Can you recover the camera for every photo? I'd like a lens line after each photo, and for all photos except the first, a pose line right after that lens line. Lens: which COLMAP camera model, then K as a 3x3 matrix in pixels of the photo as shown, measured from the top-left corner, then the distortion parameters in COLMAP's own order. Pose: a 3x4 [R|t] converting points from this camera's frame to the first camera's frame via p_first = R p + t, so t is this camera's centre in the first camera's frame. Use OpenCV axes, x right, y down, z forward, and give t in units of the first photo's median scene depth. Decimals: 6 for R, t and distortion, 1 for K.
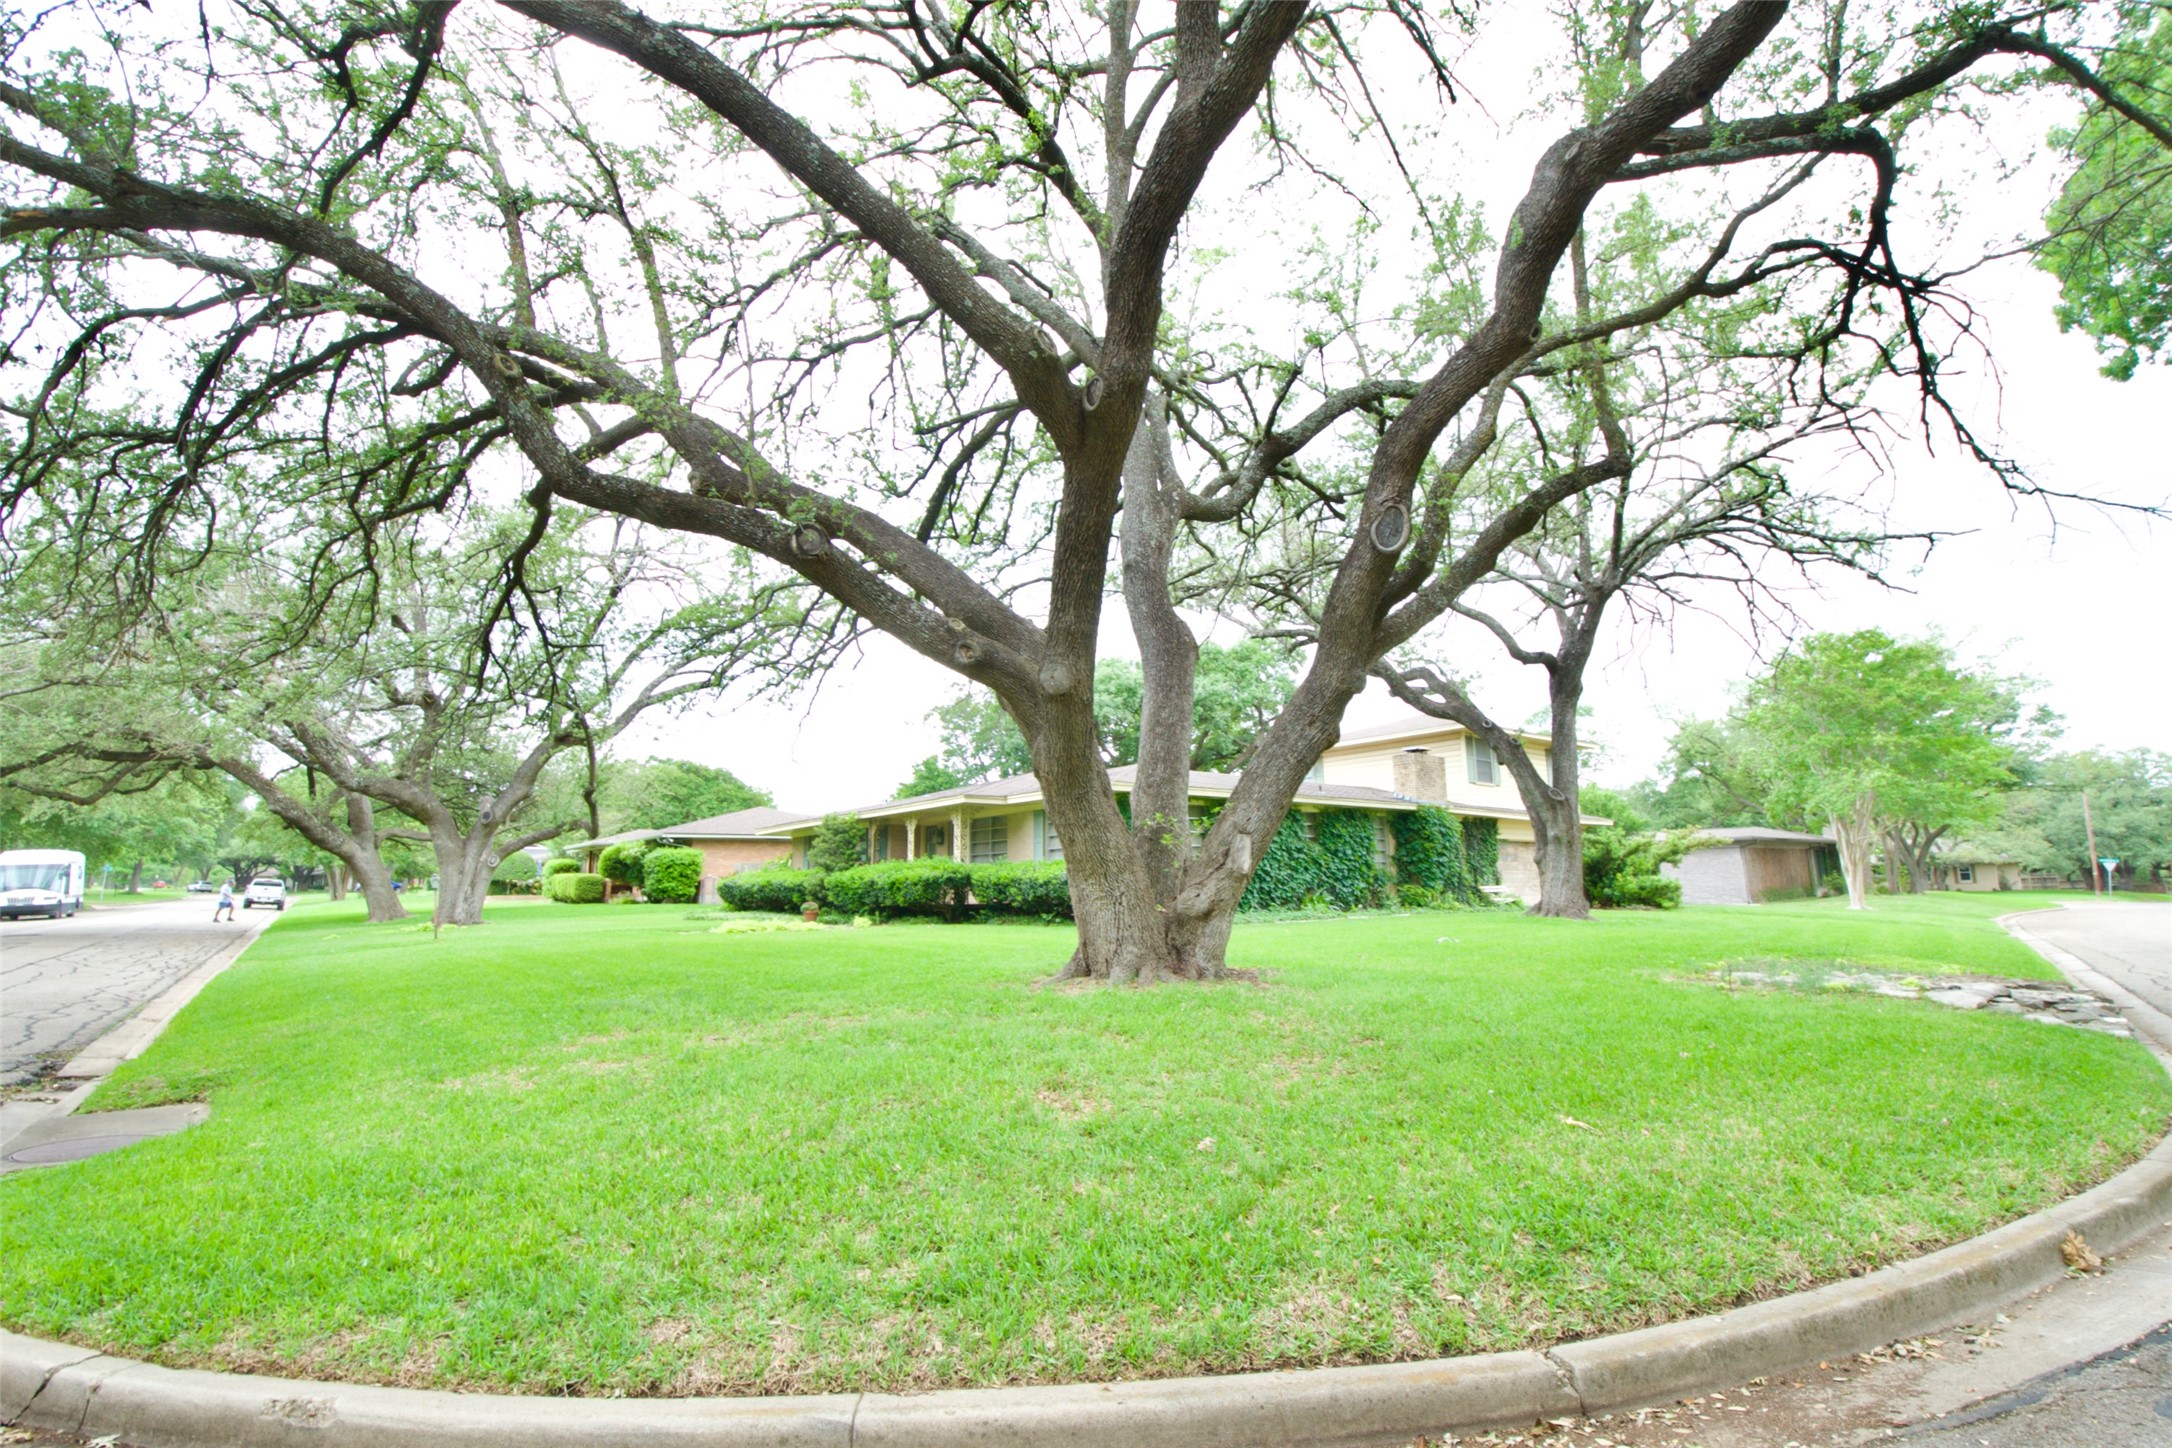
lens RADIAL K [[998.1, 0, 1086.2], [0, 998.1, 761.2], [0, 0, 1]] dist [0.000235, -0.012840]
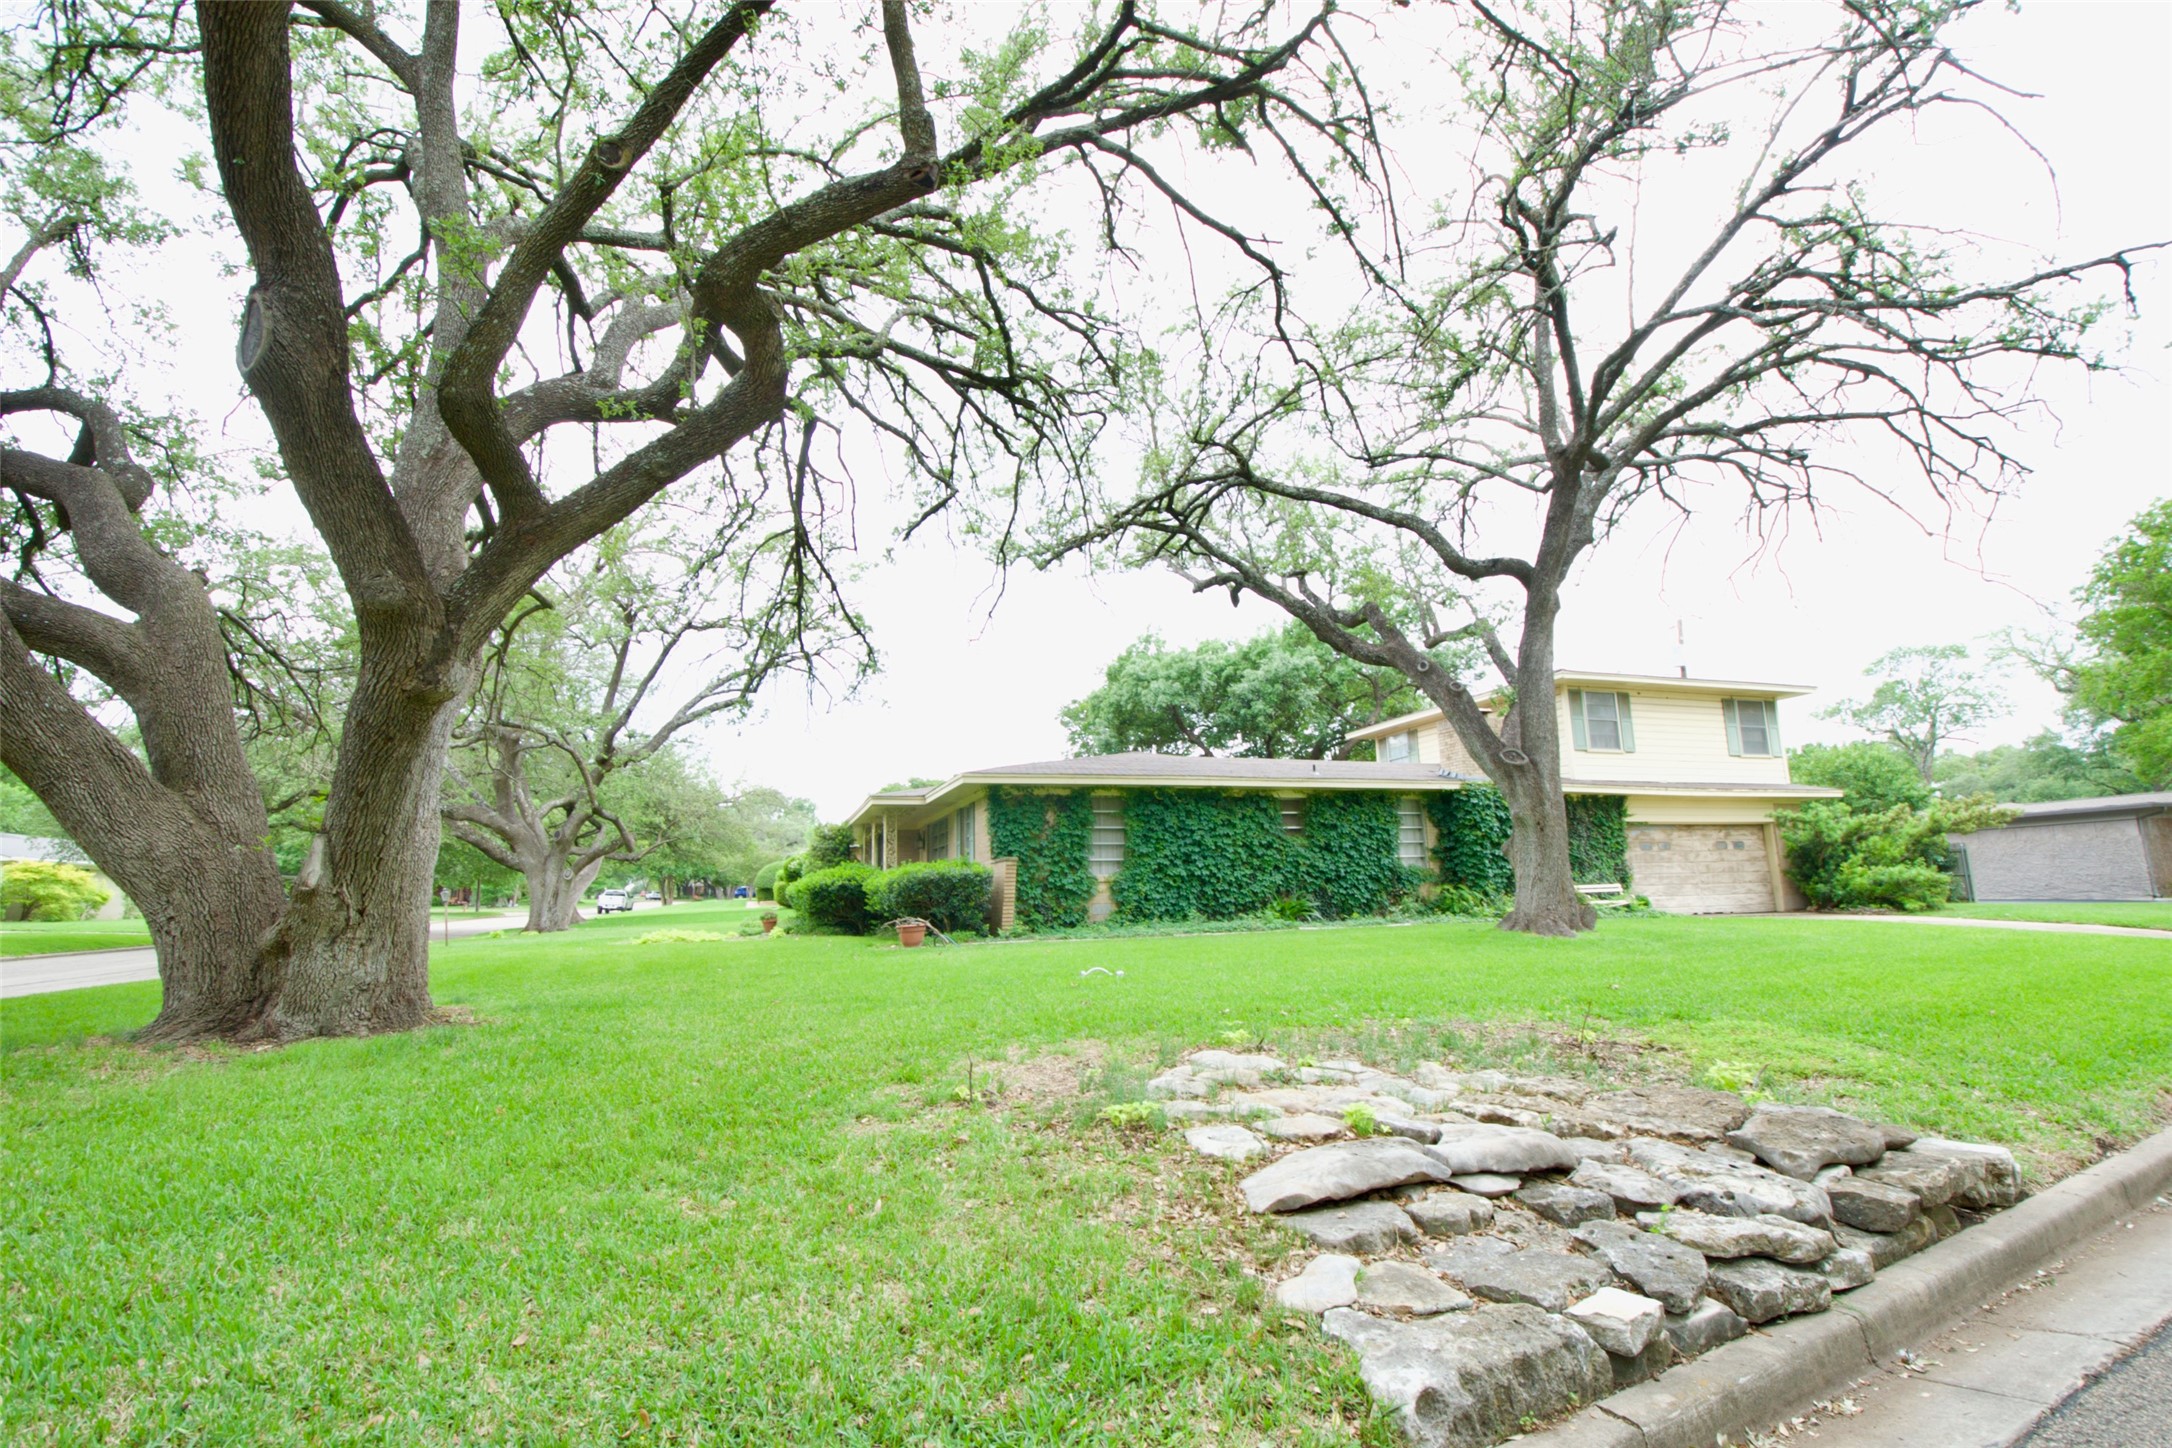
lens RADIAL K [[951.9, 0, 1085.6], [0, 951.9, 768.1], [0, 0, 1]] dist [-0.000394, -0.011250]
pose [[0.936250, -0.053752, -0.347197, 0.332308], [0.055501, 0.998447, -0.004913, 0.021177], [0.346922, -0.014670, 0.937779, 0.213660]]
